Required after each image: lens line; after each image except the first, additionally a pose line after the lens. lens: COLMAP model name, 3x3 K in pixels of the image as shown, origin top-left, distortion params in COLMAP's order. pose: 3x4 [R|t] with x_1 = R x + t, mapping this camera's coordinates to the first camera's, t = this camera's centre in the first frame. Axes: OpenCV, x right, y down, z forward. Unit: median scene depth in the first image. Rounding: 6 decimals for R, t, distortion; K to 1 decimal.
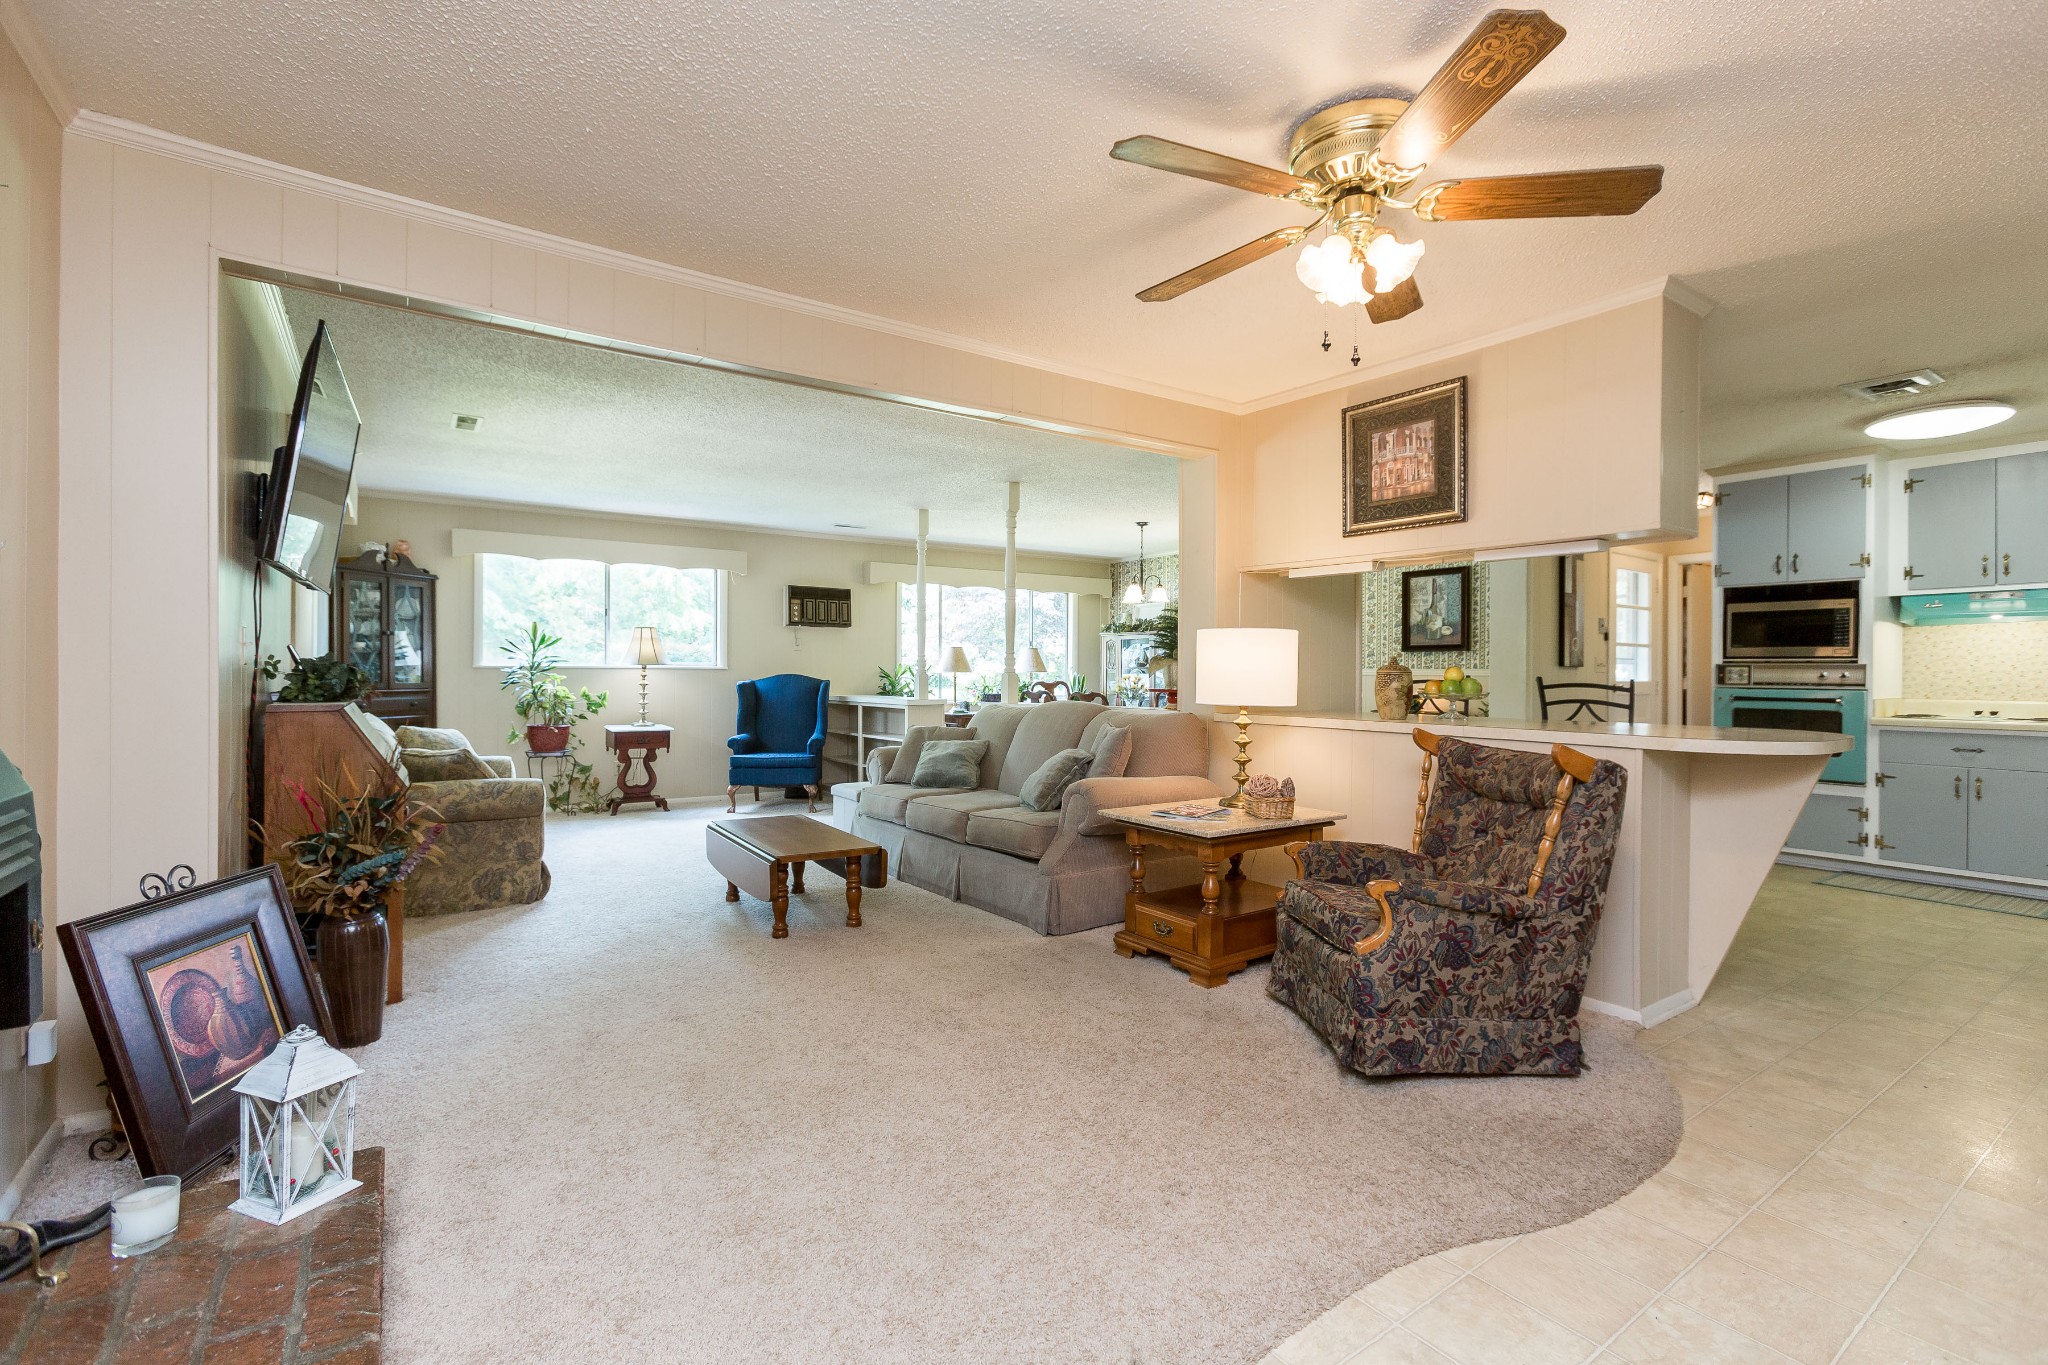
lens RADIAL K [[919.5, 0, 1010.8], [0, 919.5, 676.5], [0, 0, 1]] dist [-0.011705, 0.004215]
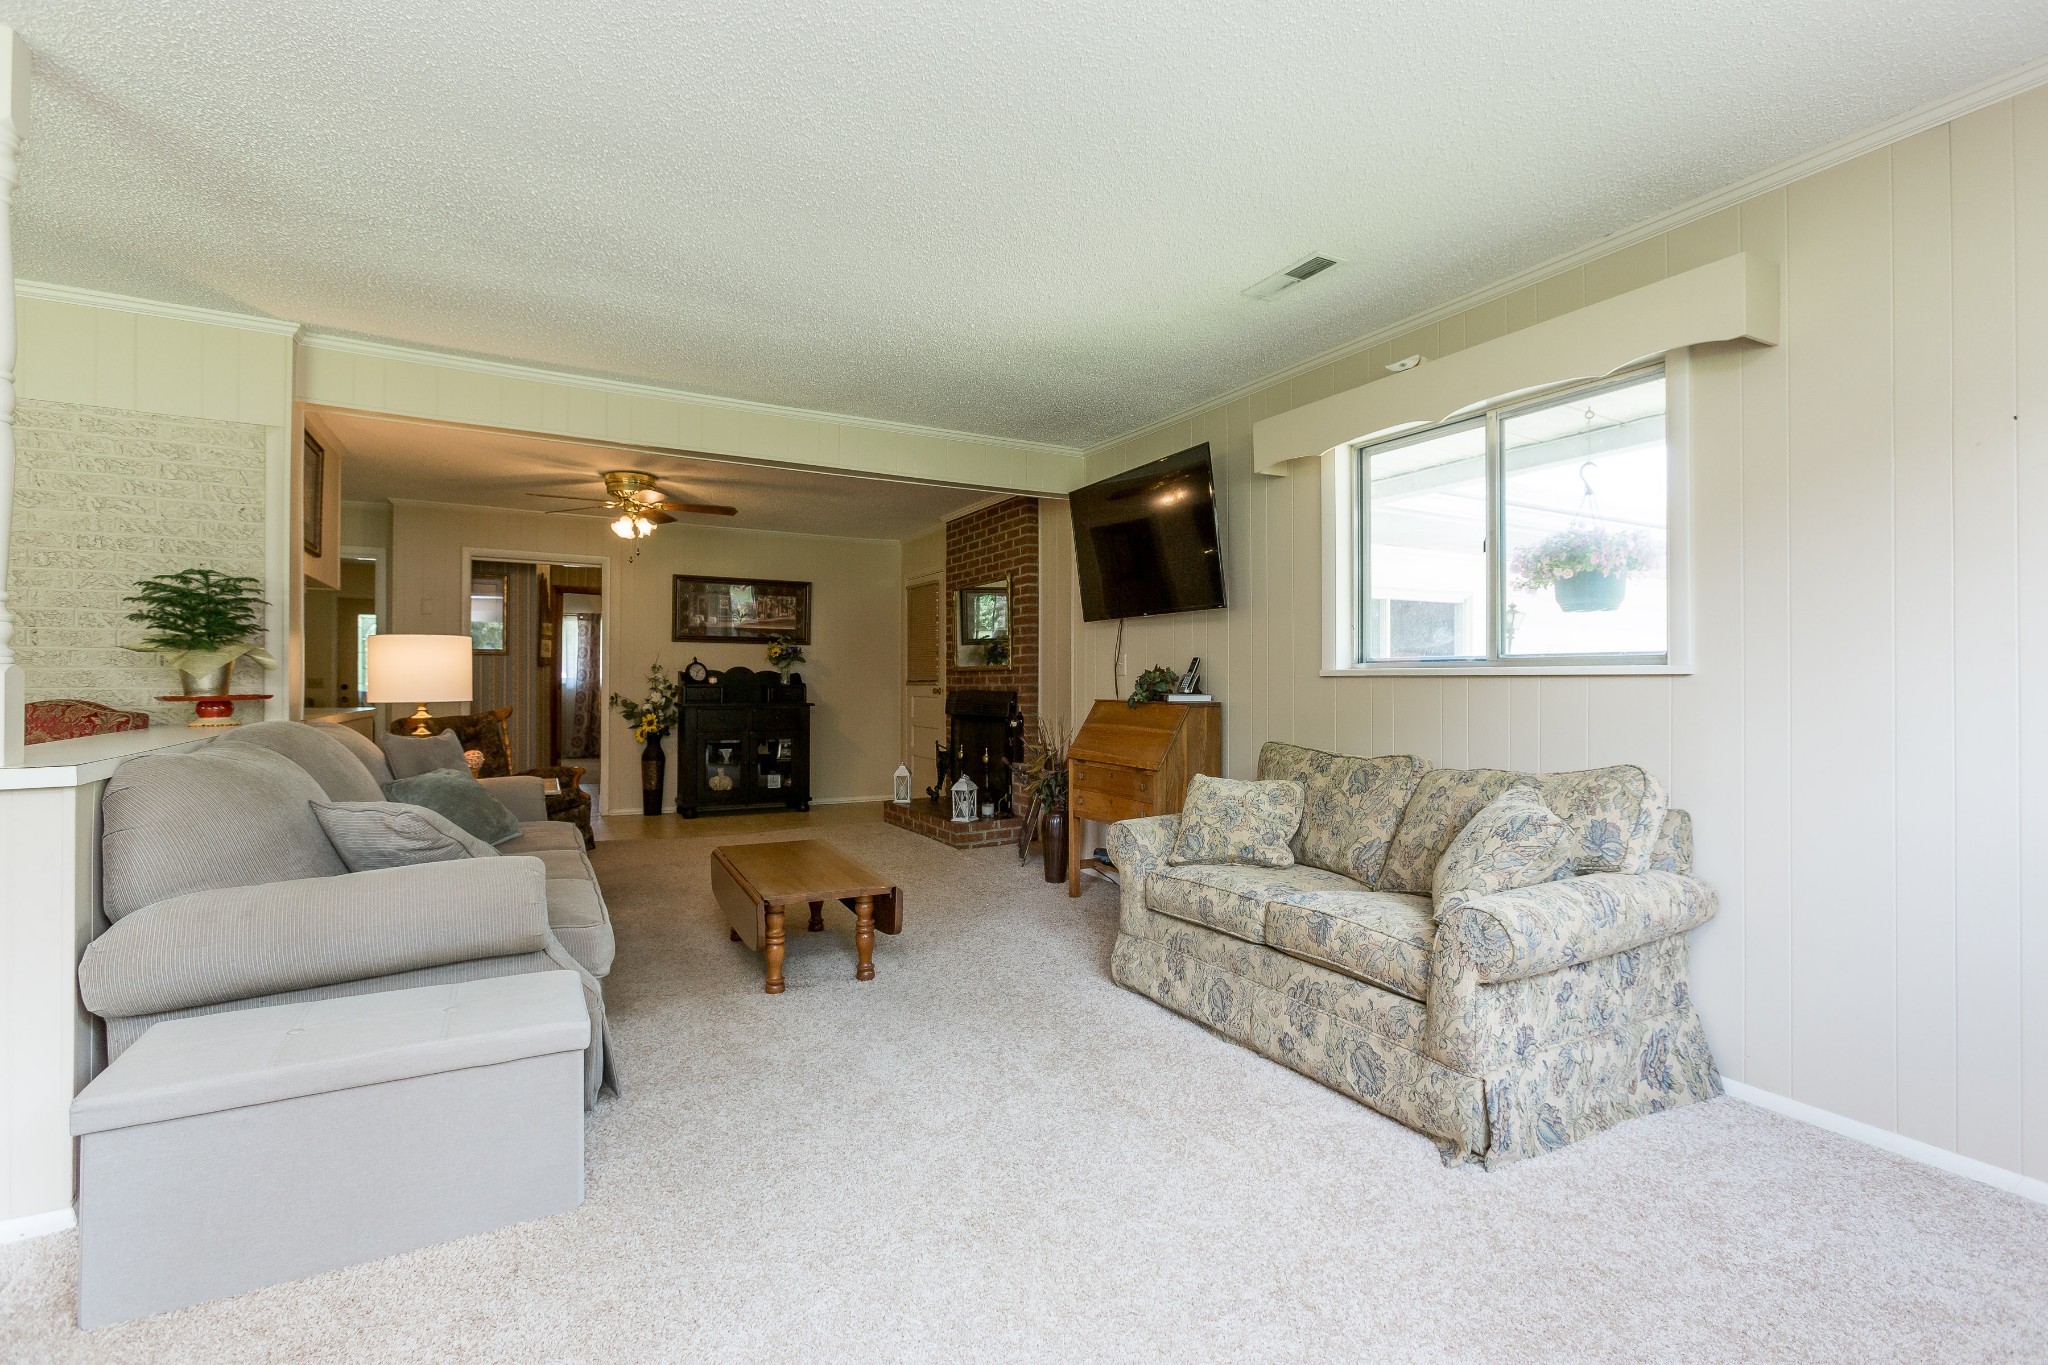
lens RADIAL K [[919.5, 0, 1021.6], [0, 919.5, 687.0], [0, 0, 1]] dist [-0.011705, 0.004215]
pose [[-0.995228, -0.008312, 0.097223, -0.426868], [-0.007616, 0.999943, 0.007521, -0.001460], [-0.097280, 0.006745, -0.995234, 1.486001]]
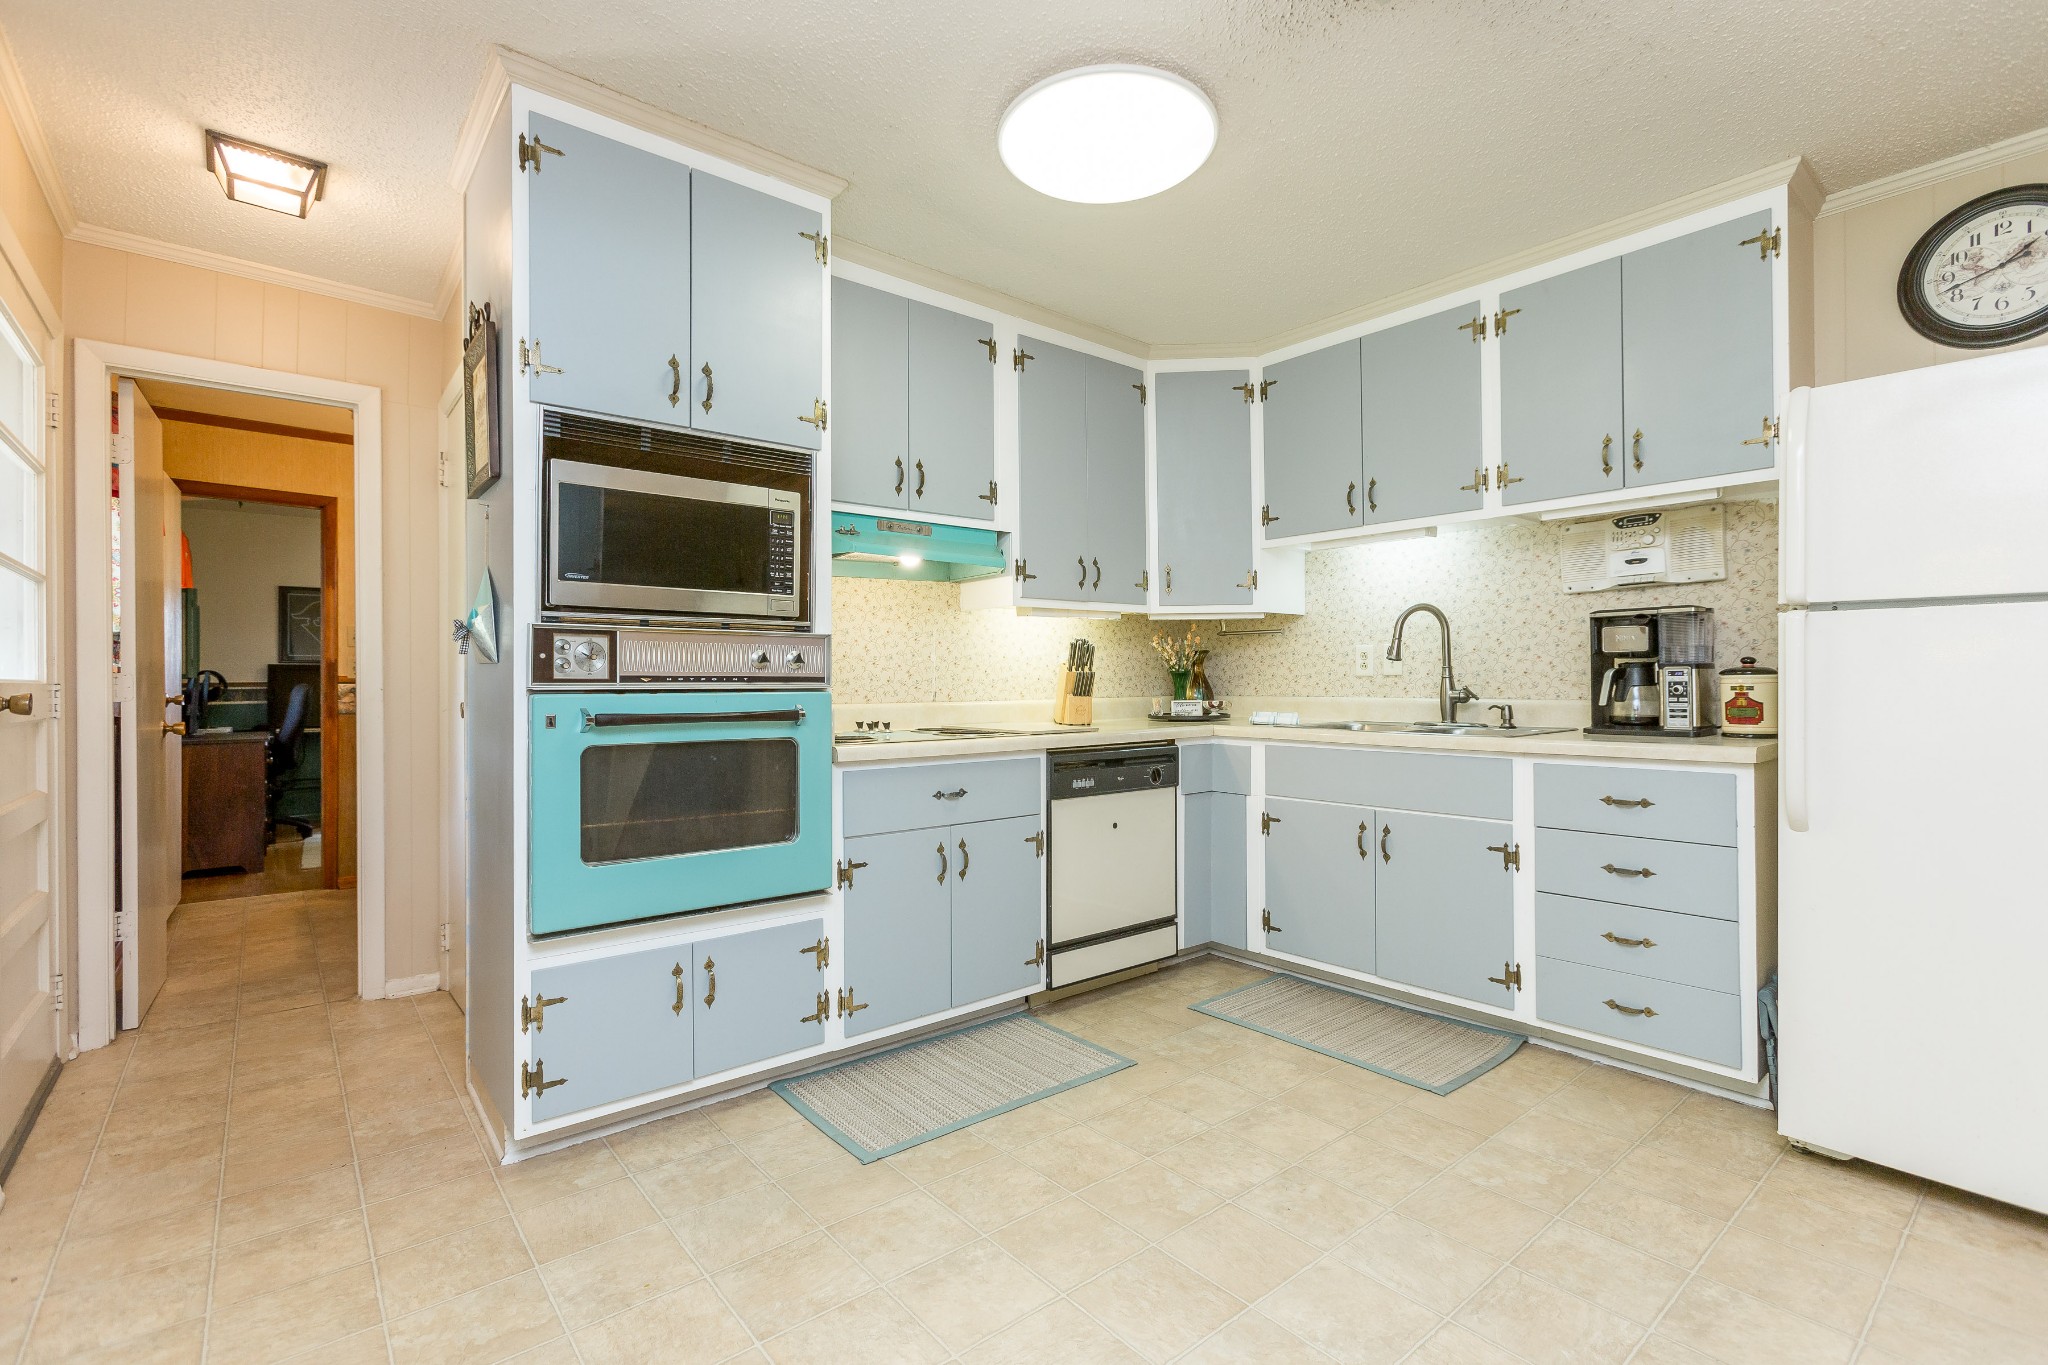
lens RADIAL K [[919.5, 0, 1034.7], [0, 919.5, 677.2], [0, 0, 1]] dist [-0.011705, 0.004215]
pose [[-0.099457, -0.002309, 0.995039, 0.442625], [0.006864, 0.999972, 0.003007, 0.007576], [-0.995018, 0.007129, -0.099438, 0.917987]]
